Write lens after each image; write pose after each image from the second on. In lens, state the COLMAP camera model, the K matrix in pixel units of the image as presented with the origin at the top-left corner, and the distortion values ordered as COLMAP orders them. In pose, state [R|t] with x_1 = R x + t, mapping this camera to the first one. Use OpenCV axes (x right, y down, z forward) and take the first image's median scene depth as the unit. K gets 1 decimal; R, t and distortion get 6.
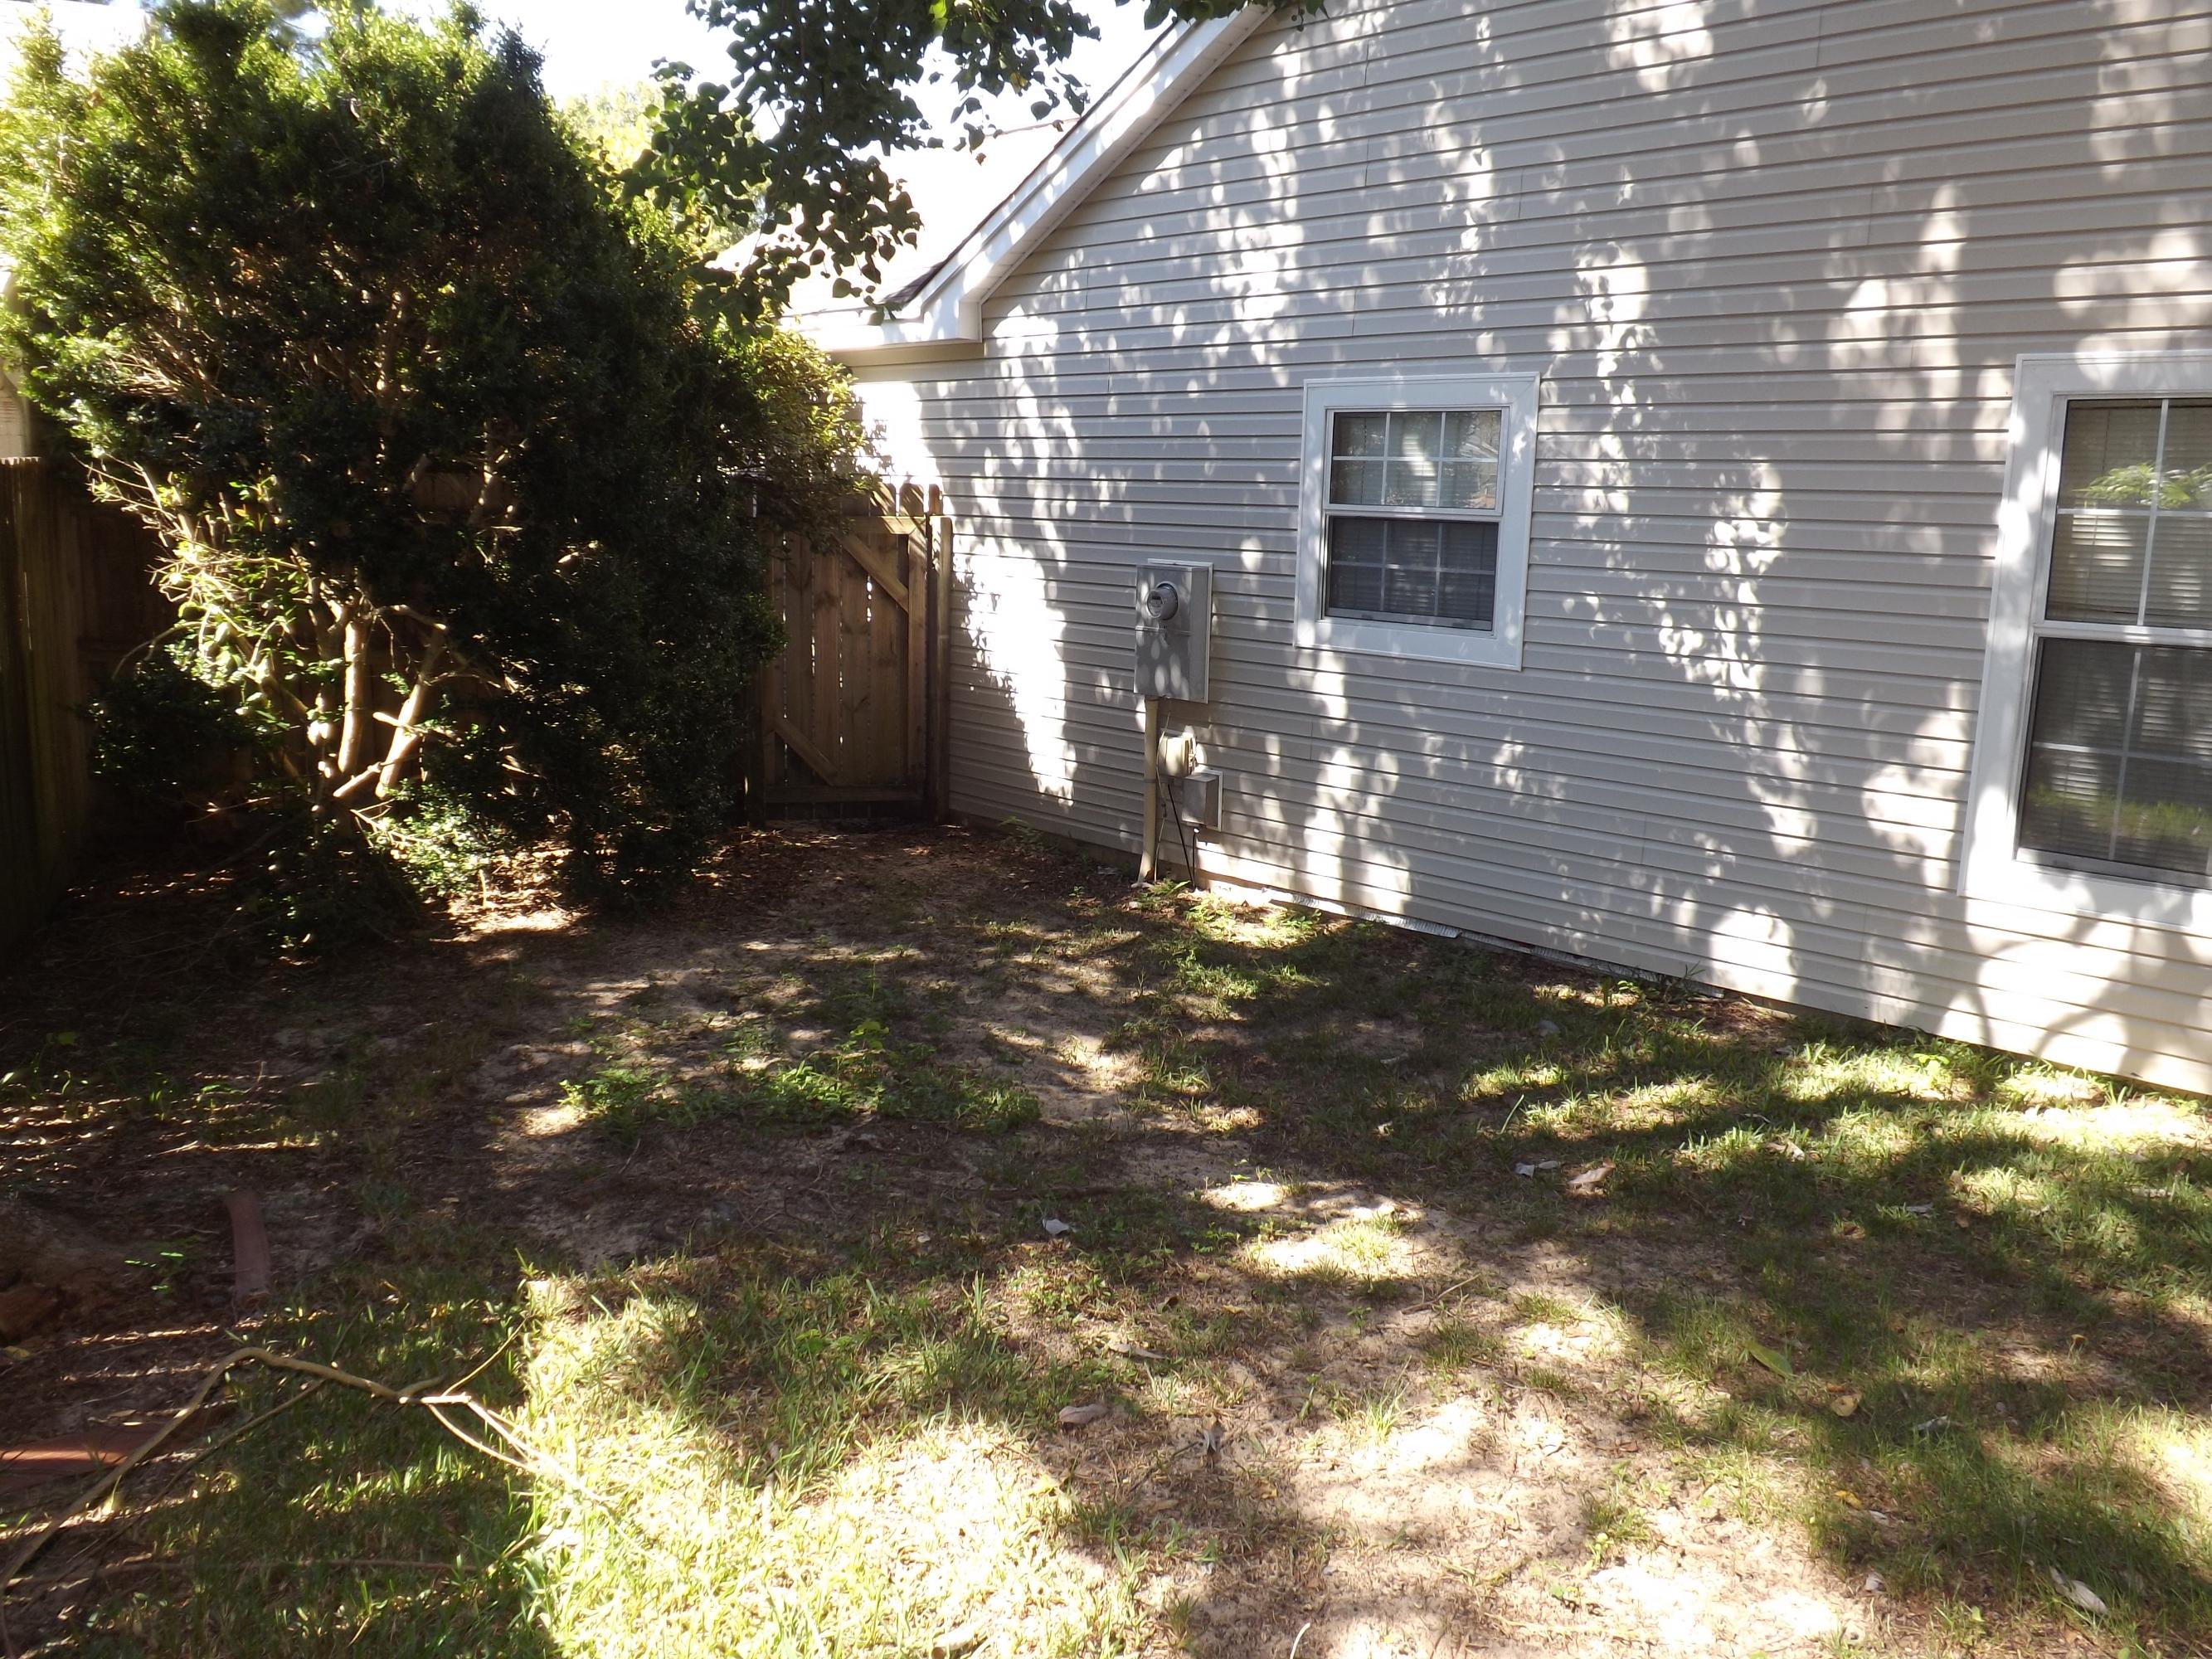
lens RADIAL K [[1639.9, 0, 1099.7], [0, 1639.9, 813.2], [0, 0, 1]] dist [-0.052320, -0.004765]
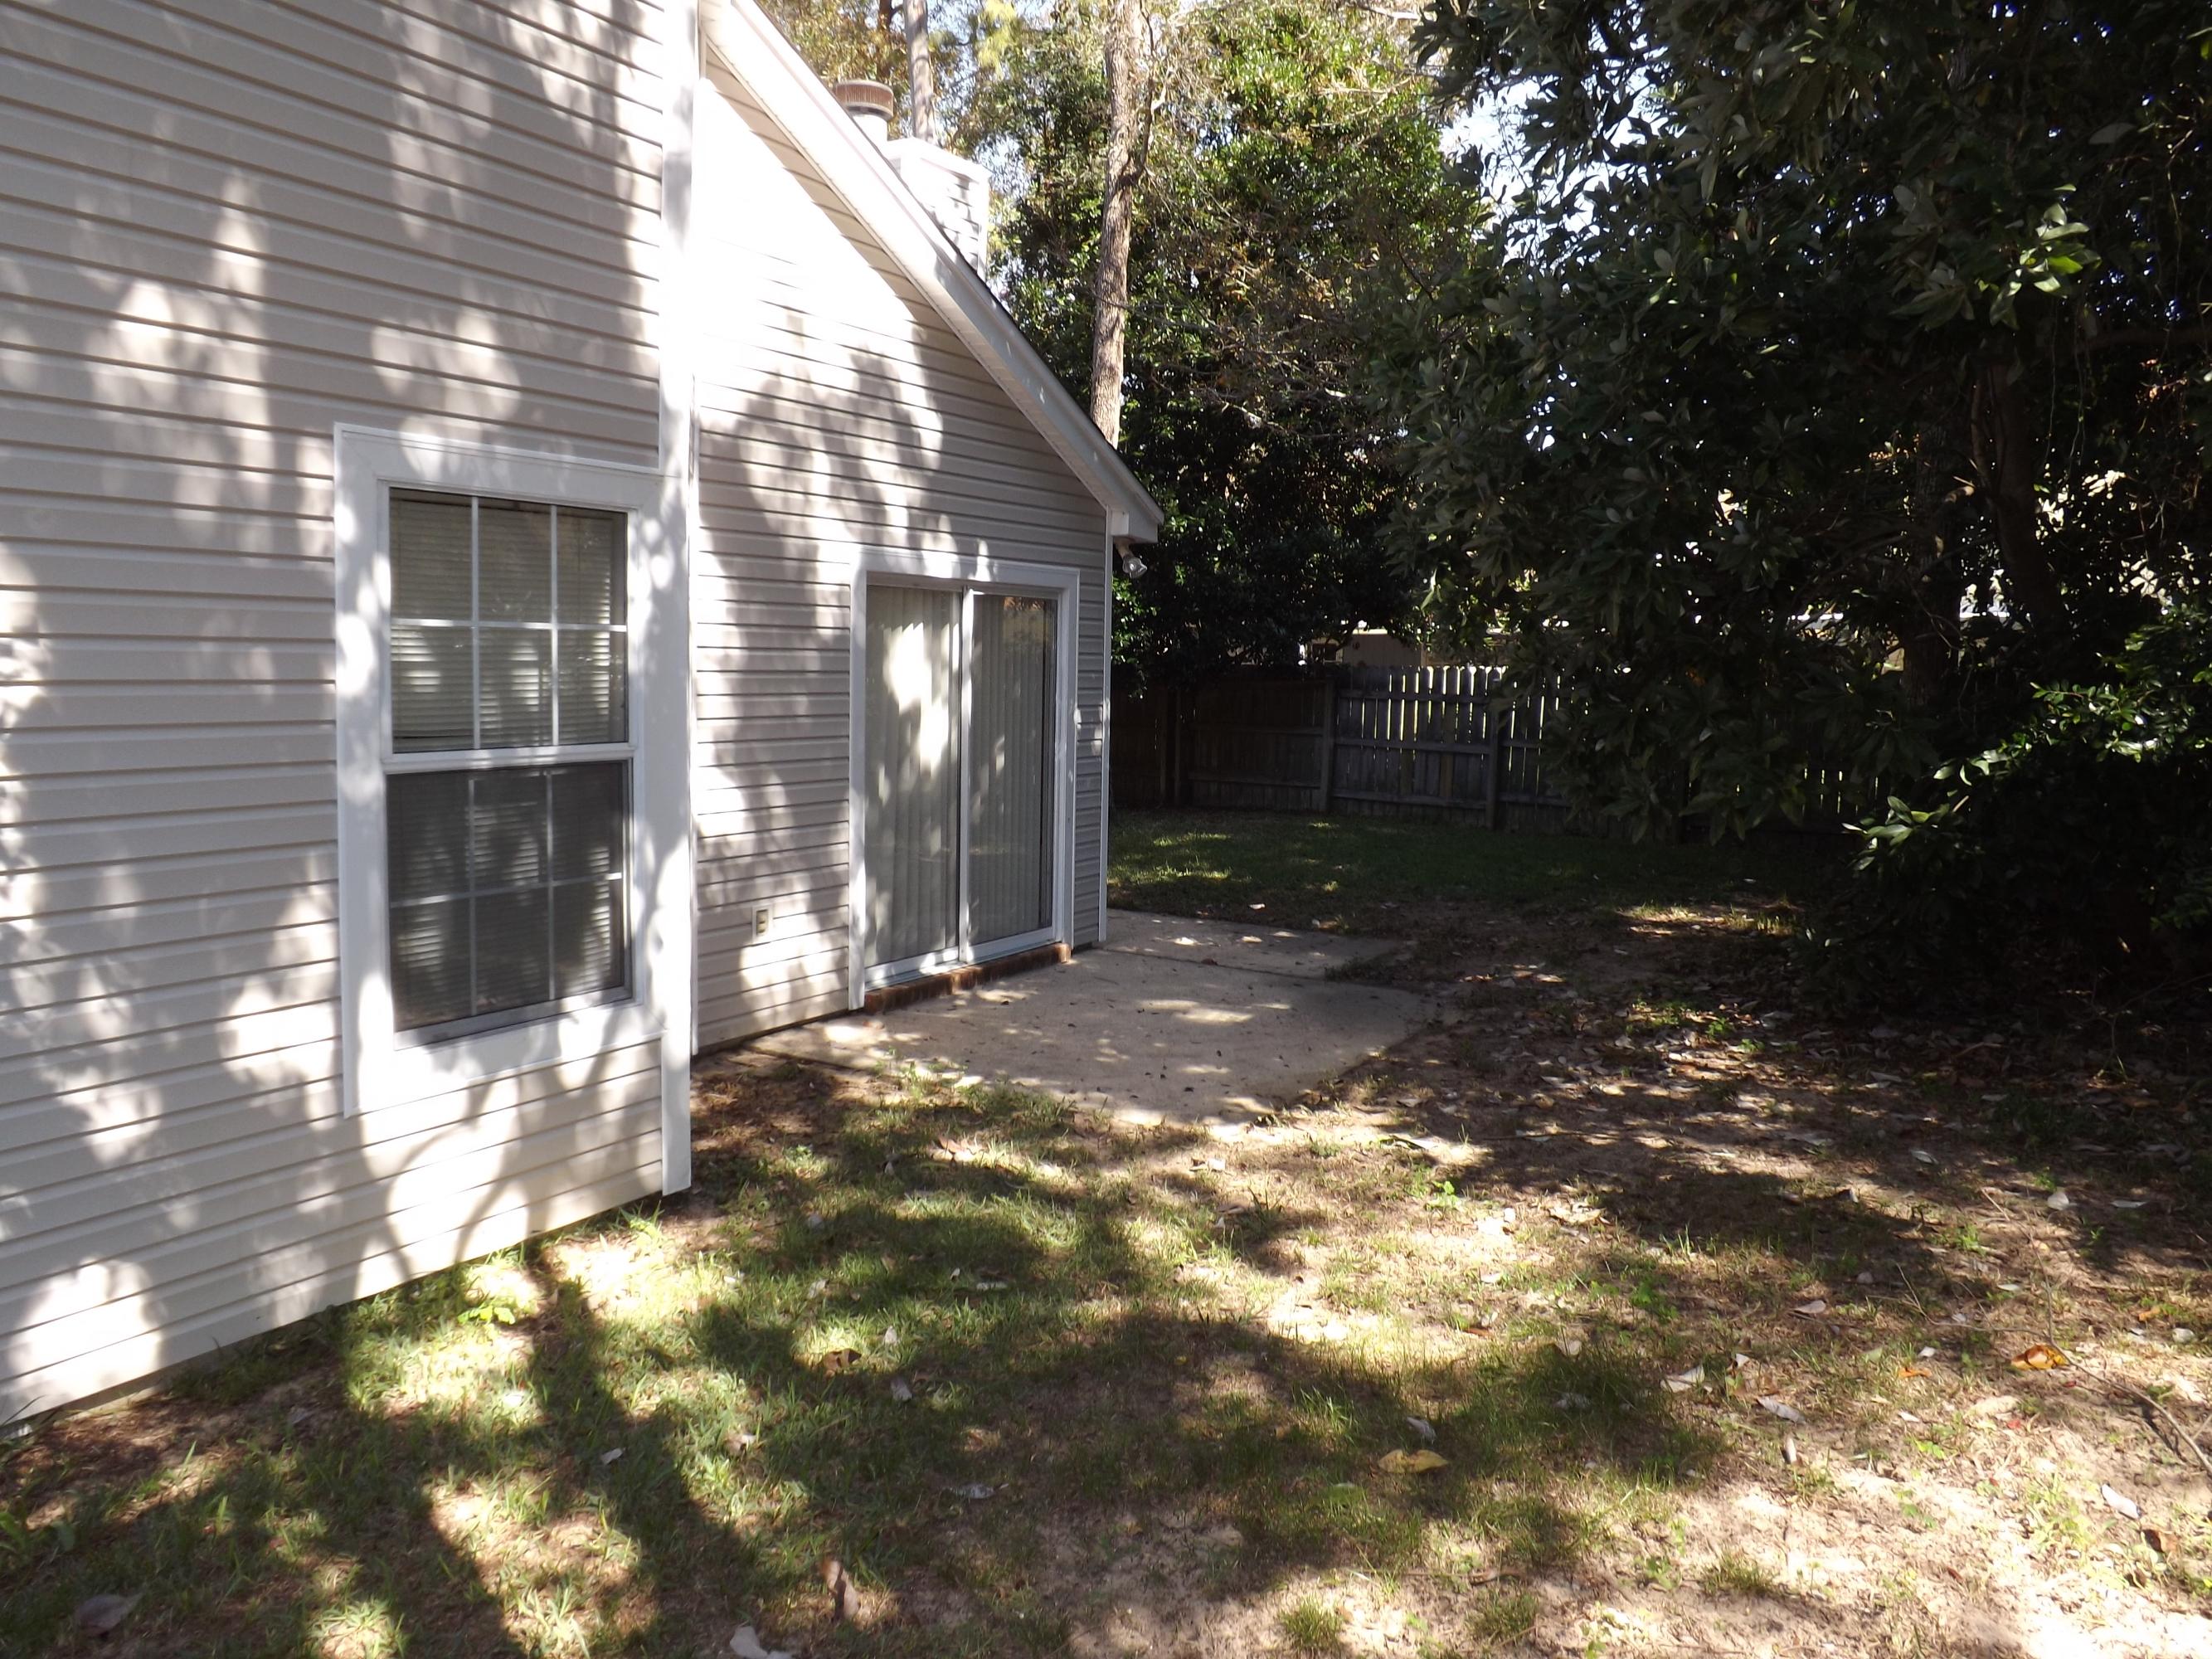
lens RADIAL K [[1639.9, 0, 1099.7], [0, 1639.9, 813.2], [0, 0, 1]] dist [-0.052320, -0.004765]
pose [[-0.259417, -0.116284, 0.958739, -0.296772], [0.152293, 0.975379, 0.159510, -0.166025], [-0.953682, 0.187389, -0.235321, 0.847913]]
